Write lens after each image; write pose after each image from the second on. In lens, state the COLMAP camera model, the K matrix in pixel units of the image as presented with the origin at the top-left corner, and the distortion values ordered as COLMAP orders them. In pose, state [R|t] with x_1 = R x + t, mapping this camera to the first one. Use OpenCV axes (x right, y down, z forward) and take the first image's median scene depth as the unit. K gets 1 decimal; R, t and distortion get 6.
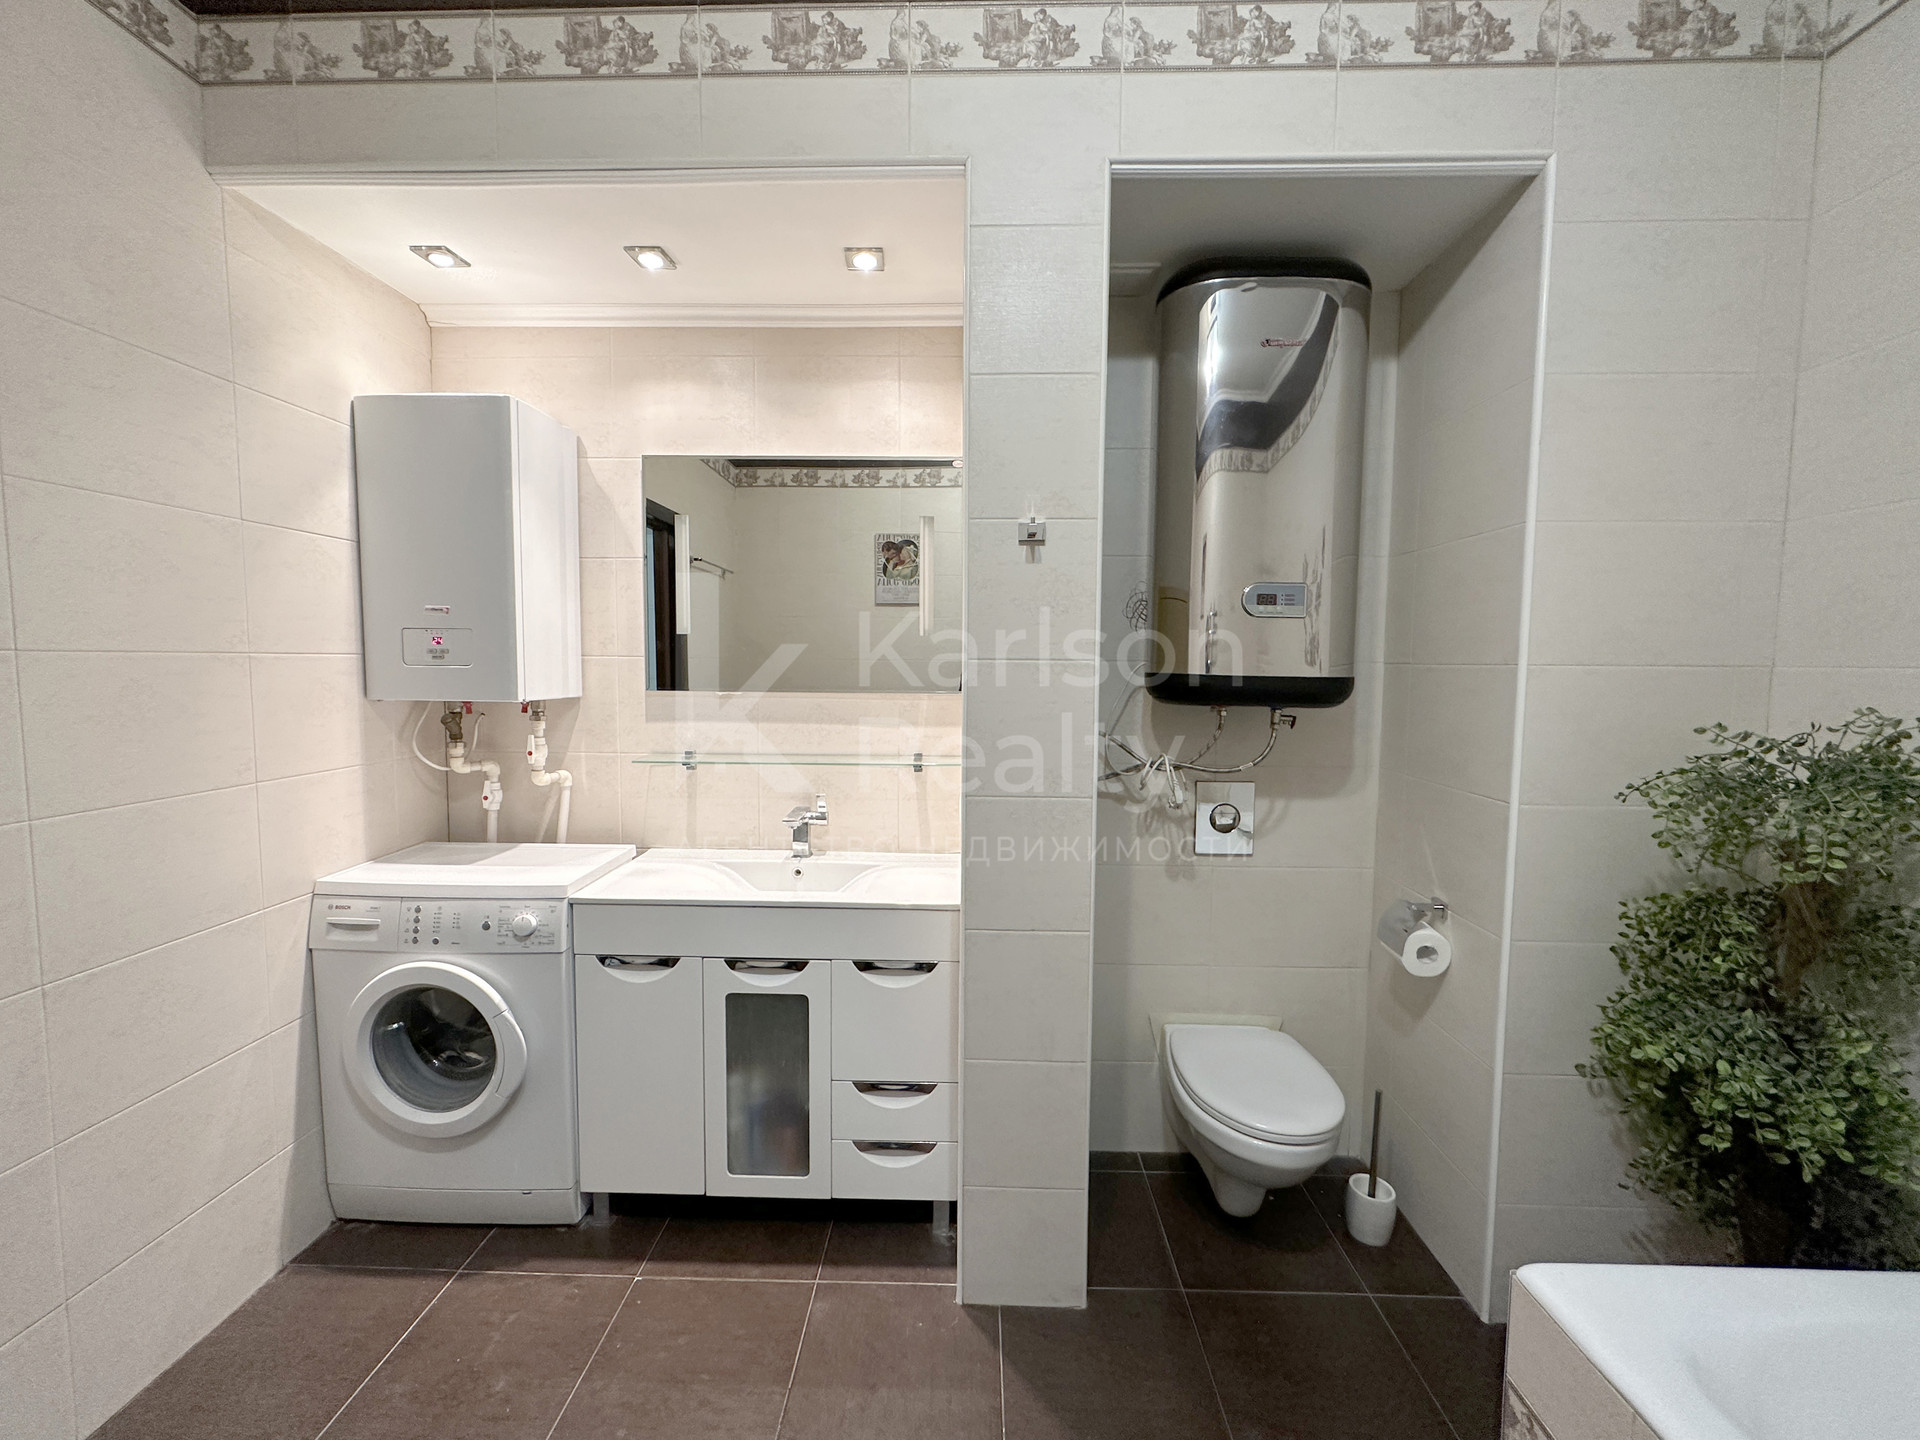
lens RADIAL K [[777.2, 0, 967.5], [0, 777.2, 718.2], [0, 0, 1]] dist [-0.000606, -0.000417]
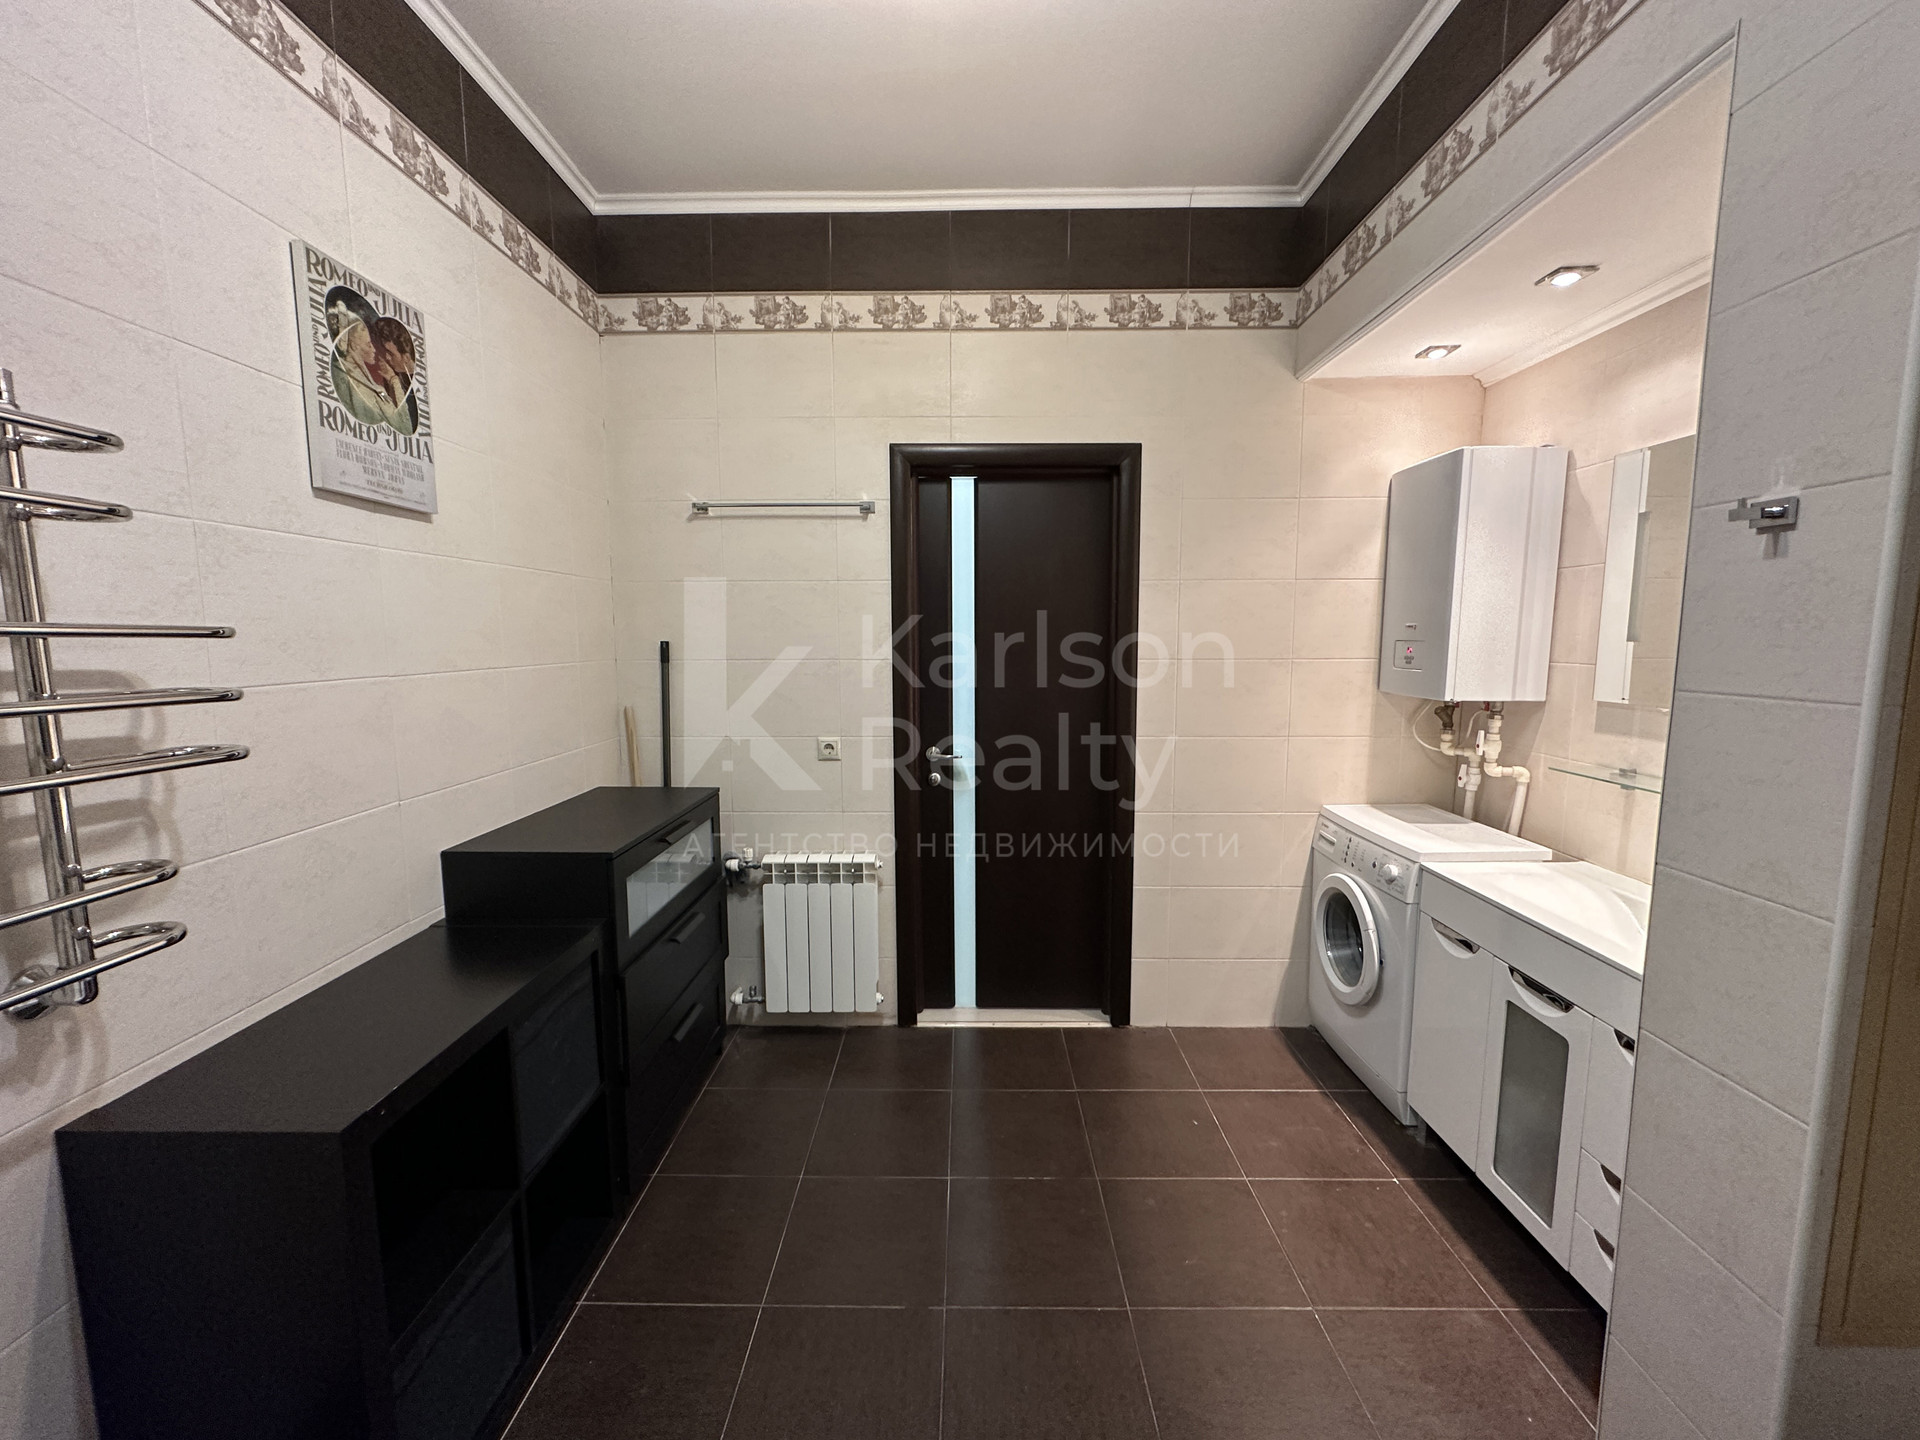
lens RADIAL K [[777.2, 0, 968.6], [0, 777.2, 721.5], [0, 0, 1]] dist [-0.000606, -0.000417]
pose [[0.024238, 0.103665, -0.994317, 0.646686], [-0.071605, 0.992235, 0.101702, -0.062175], [0.997139, 0.068733, 0.031473, 0.229762]]
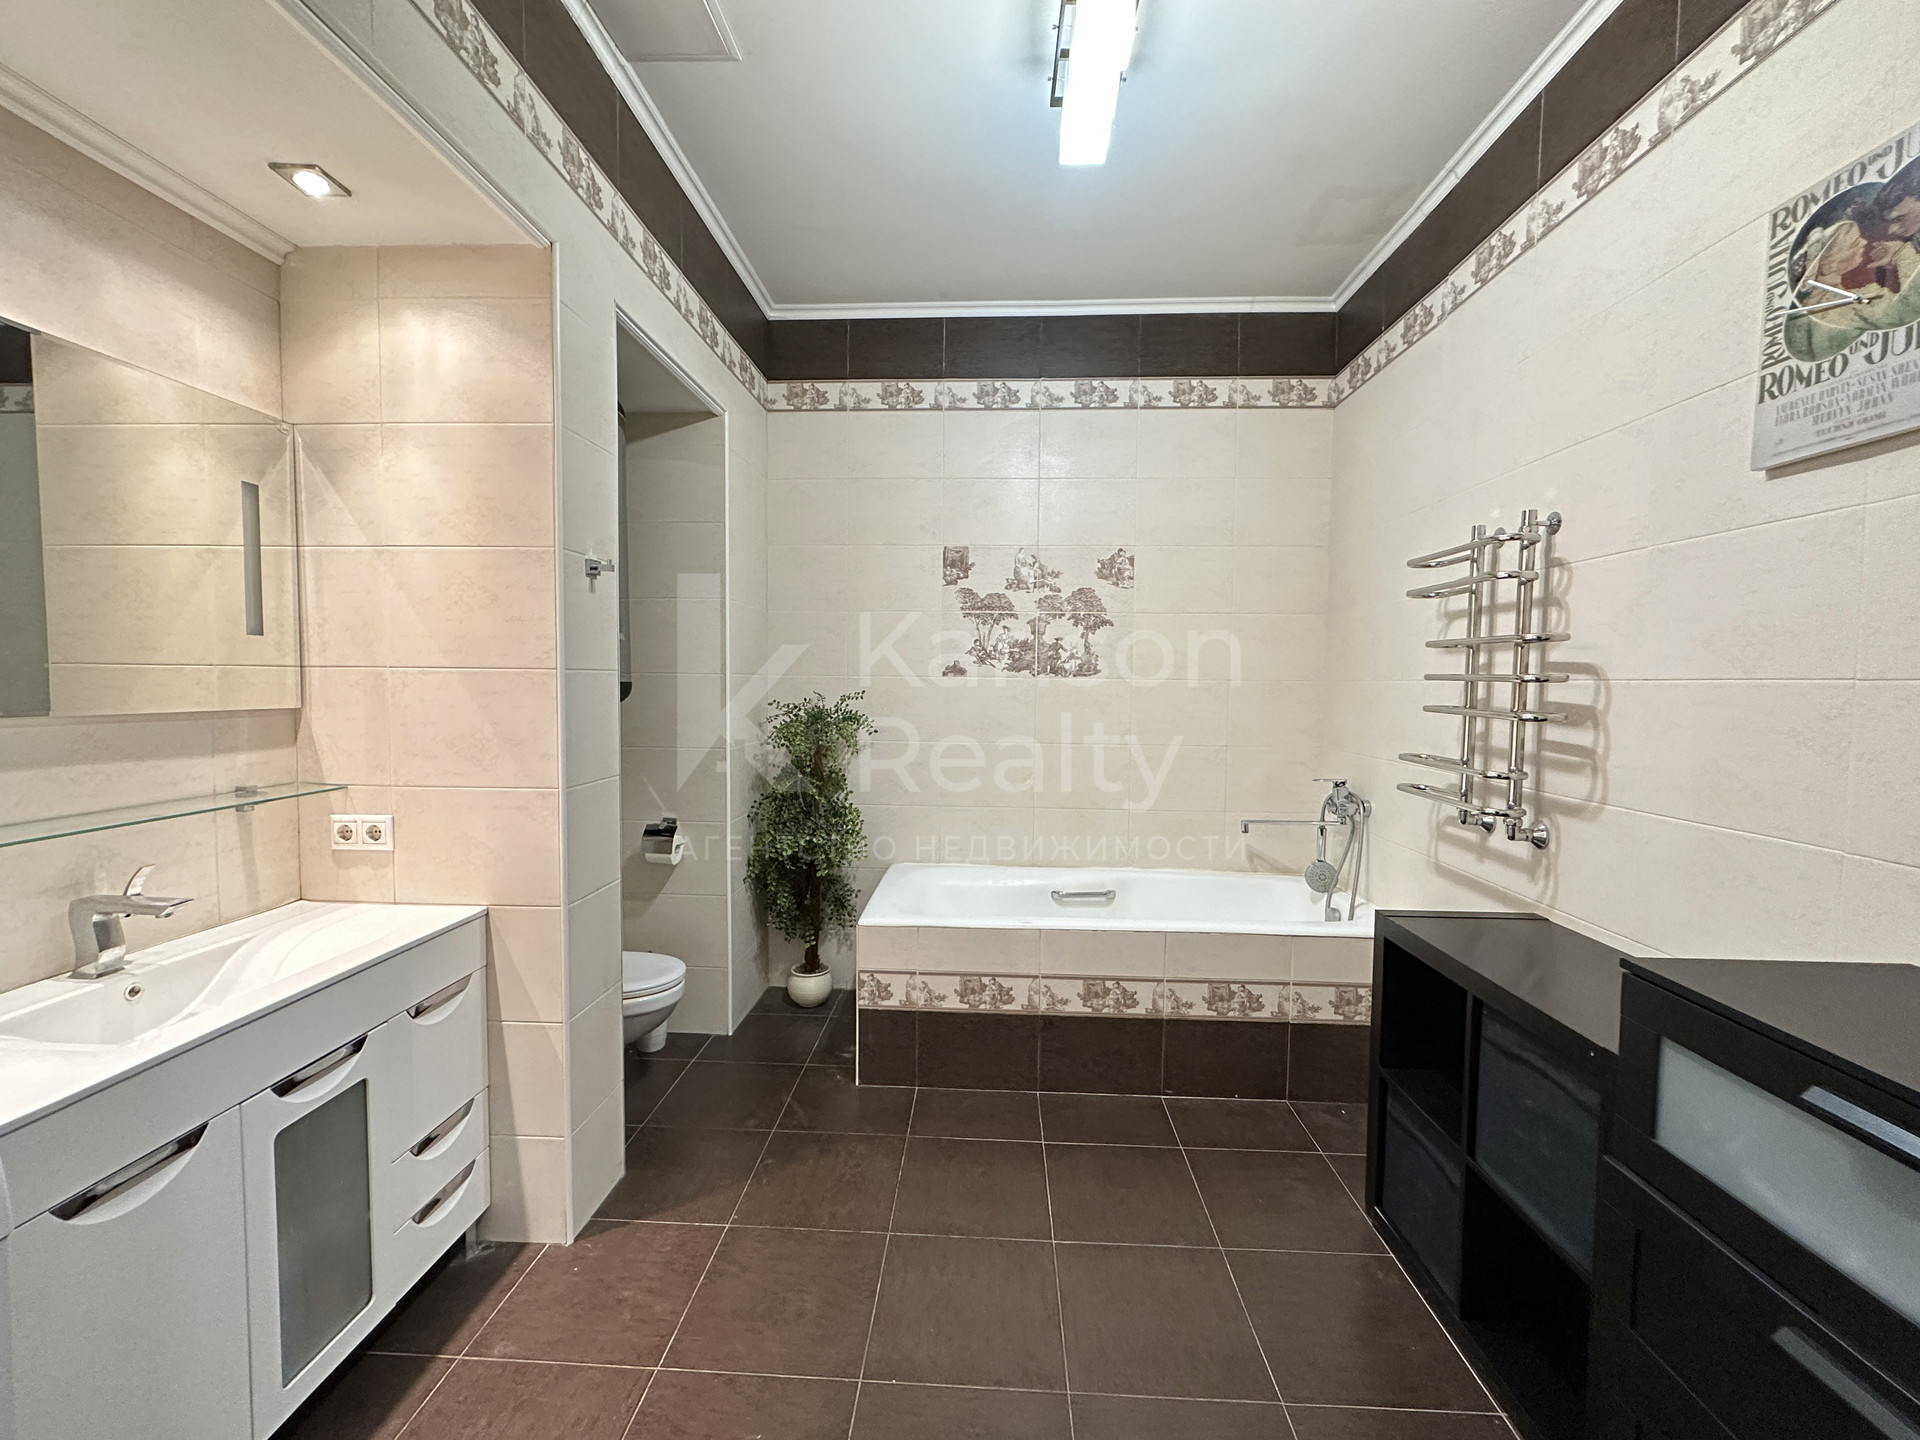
lens RADIAL K [[777.2, 0, 963.9], [0, 777.2, 721.0], [0, 0, 1]] dist [-0.000606, -0.000417]
pose [[0.018045, -0.059453, 0.998068, -0.973039], [0.062429, 0.996350, 0.058222, -0.023926], [-0.997886, 0.061258, 0.021691, 0.330148]]
